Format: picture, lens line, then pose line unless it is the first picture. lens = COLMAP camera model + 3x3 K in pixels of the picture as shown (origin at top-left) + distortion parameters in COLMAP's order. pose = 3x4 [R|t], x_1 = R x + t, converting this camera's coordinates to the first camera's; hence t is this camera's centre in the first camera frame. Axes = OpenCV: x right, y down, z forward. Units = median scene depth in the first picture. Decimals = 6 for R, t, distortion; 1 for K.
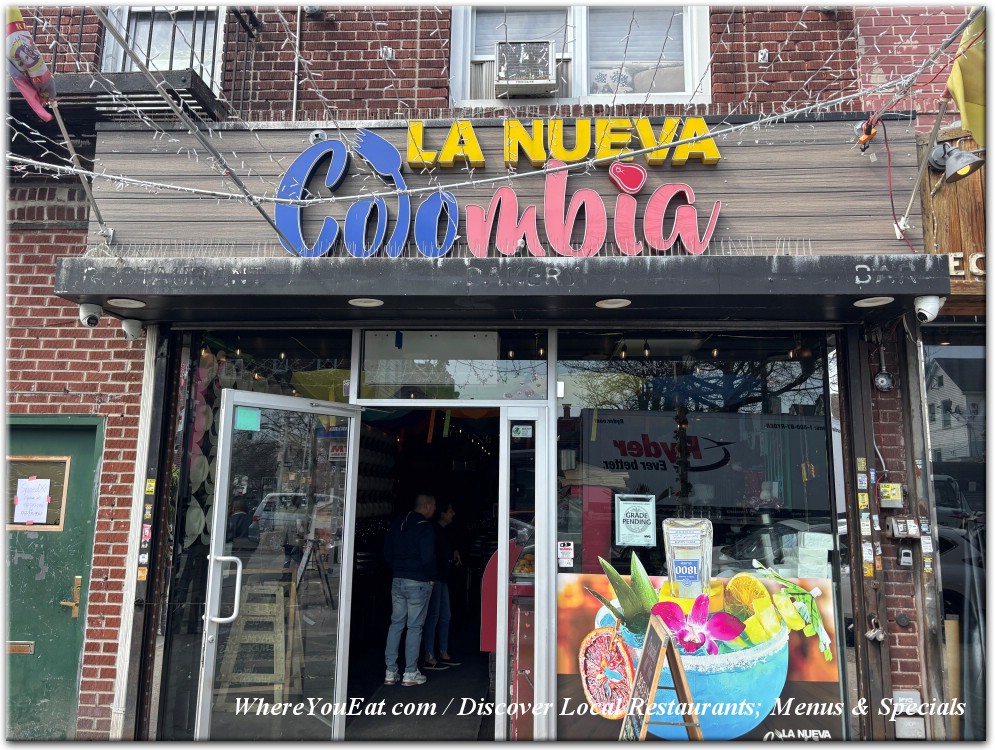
lens RADIAL K [[753.9, 0, 497.5], [0, 753.9, 378.5], [0, 0, 1]] dist [0.004061, -0.018468]
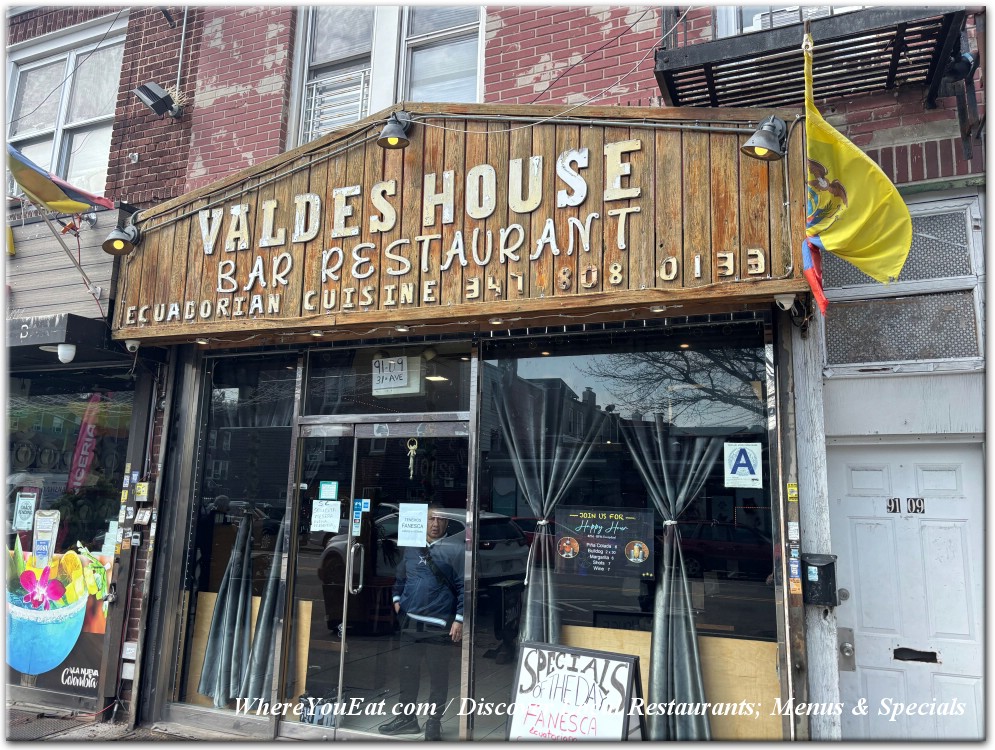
lens RADIAL K [[753.9, 0, 496.5], [0, 753.9, 372.3], [0, 0, 1]] dist [0.004061, -0.018468]
pose [[0.952891, -0.050975, -0.298997, 1.483630], [0.041296, 0.998401, -0.038605, 0.023817], [0.300487, 0.024439, 0.953473, -0.060089]]
